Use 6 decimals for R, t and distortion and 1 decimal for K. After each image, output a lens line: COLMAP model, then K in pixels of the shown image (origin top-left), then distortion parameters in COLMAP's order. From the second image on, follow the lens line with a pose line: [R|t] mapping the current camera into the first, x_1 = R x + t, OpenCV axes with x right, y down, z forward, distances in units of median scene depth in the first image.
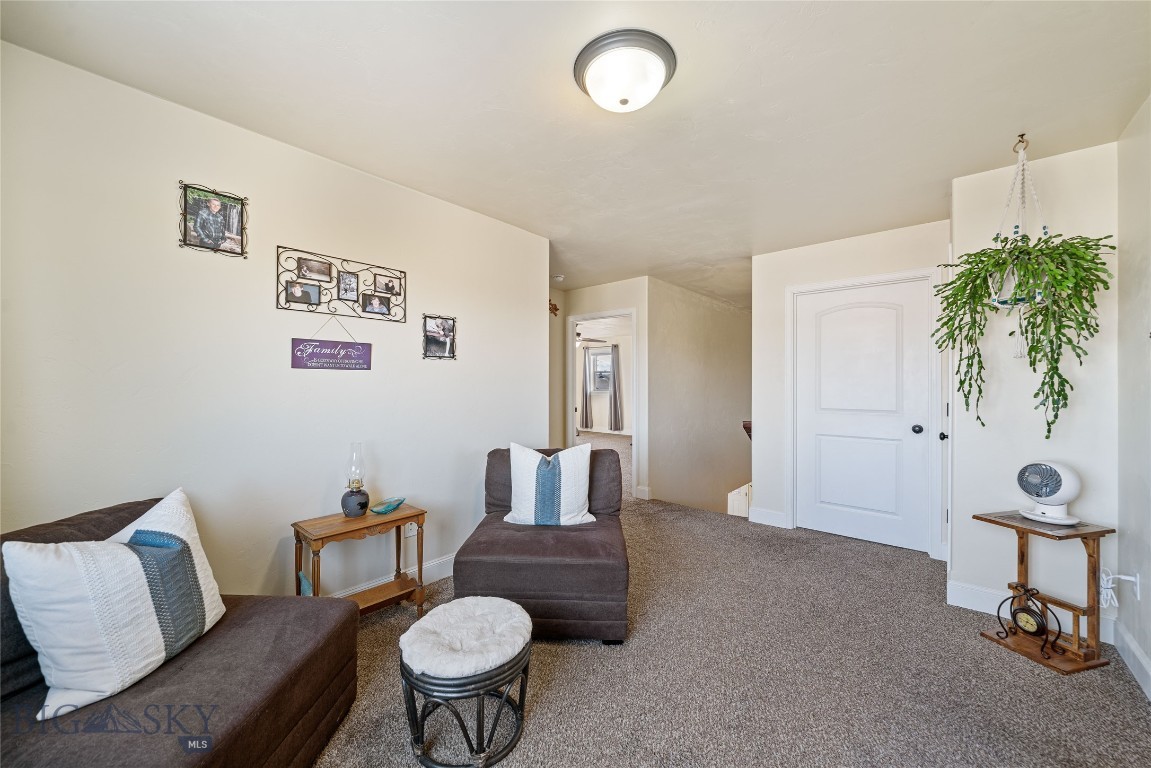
lens RADIAL K [[444.2, 0, 573.6], [0, 444.2, 383.4], [0, 0, 1]] dist [-0.003370, 0.000539]
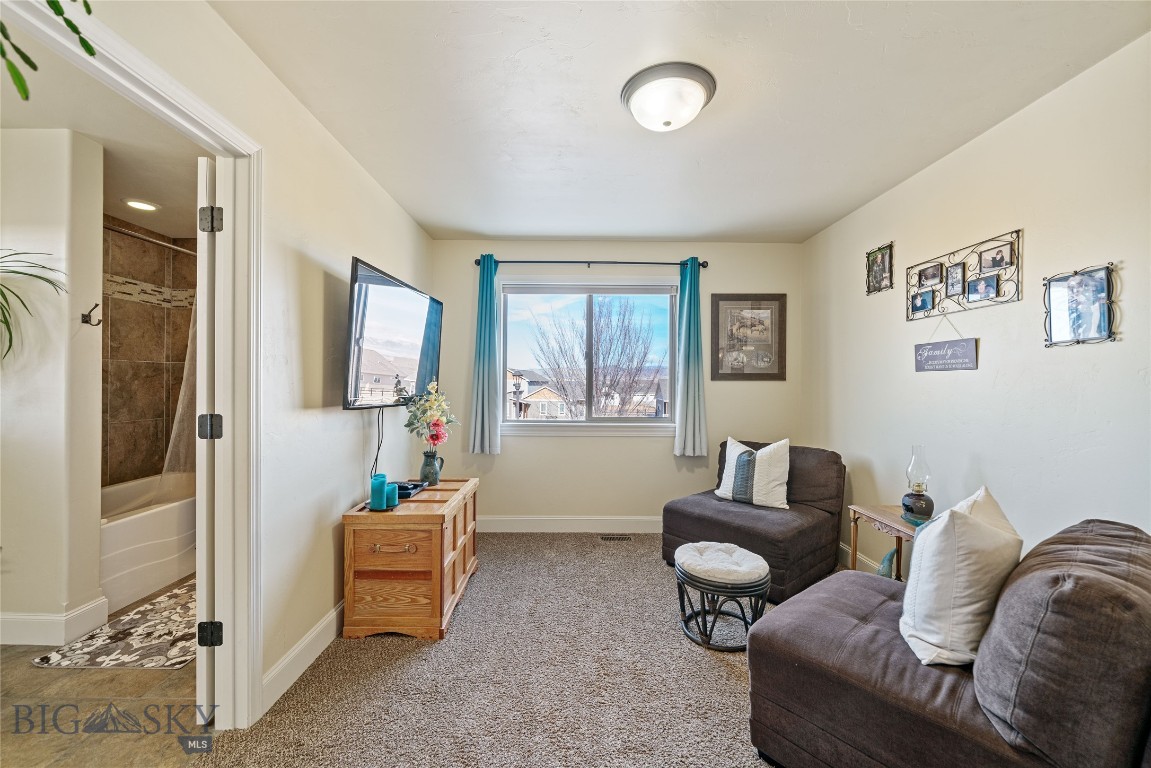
lens RADIAL K [[452.4, 0, 569.6], [0, 452.4, 380.2], [0, 0, 1]] dist [0.001437, 0.000039]
pose [[-0.751152, -0.008438, -0.660076, 0.747109], [0.001631, 0.999892, -0.014638, 0.002667], [0.660128, -0.012073, -0.751057, 1.226361]]
